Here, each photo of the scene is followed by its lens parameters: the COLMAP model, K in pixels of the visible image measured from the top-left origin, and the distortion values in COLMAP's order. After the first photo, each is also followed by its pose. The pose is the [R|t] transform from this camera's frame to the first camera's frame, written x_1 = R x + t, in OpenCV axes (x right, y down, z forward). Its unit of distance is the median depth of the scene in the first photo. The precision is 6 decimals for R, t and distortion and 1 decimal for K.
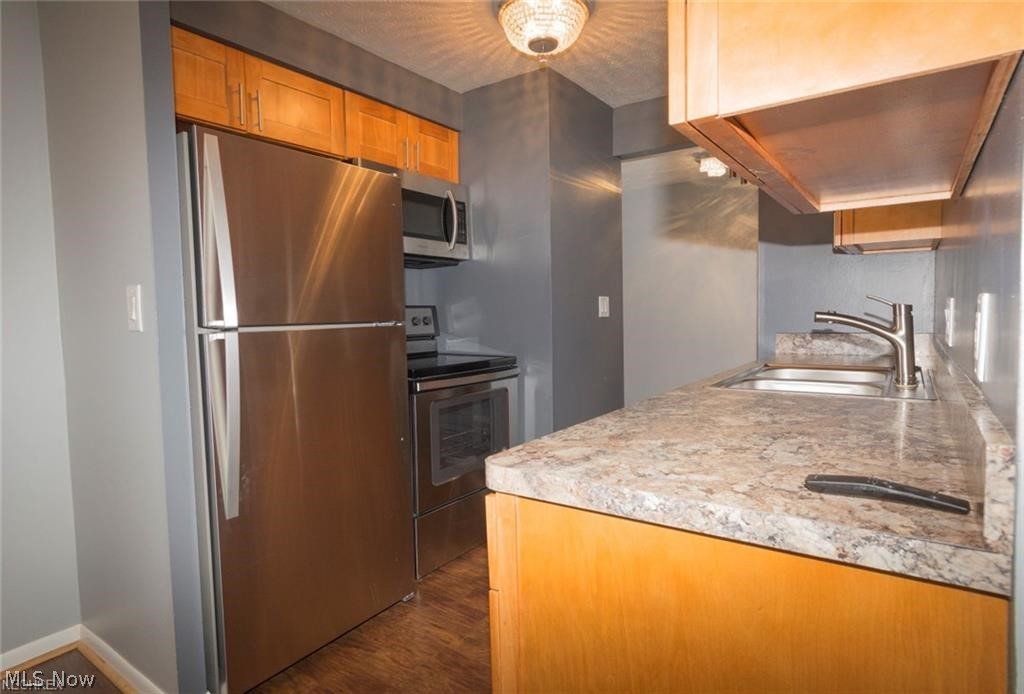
lens RADIAL K [[561.9, 0, 512.0], [0, 561.9, 347.0], [0, 0, 1]] dist [-0.000397, -0.000237]
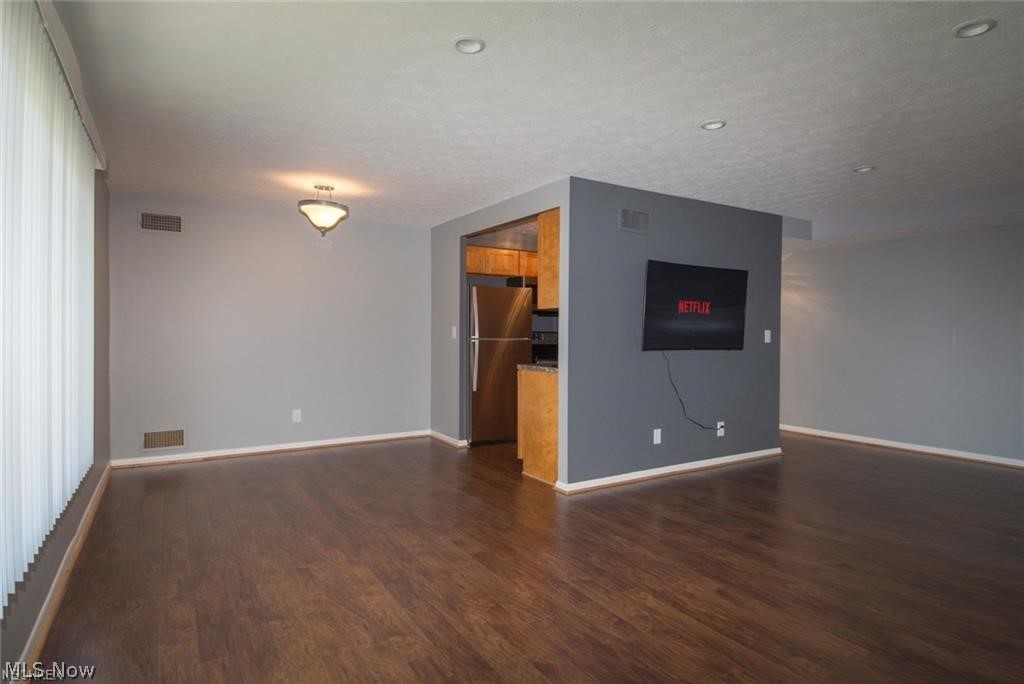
lens RADIAL K [[551.6, 0, 512.0], [0, 551.6, 342.0], [0, 0, 1]] dist [0.004534, 0.000133]
pose [[0.918293, 0.034297, -0.394413, 1.089284], [-0.048889, 0.998439, -0.027006, 0.072699], [0.392871, 0.044082, 0.918536, -2.133745]]
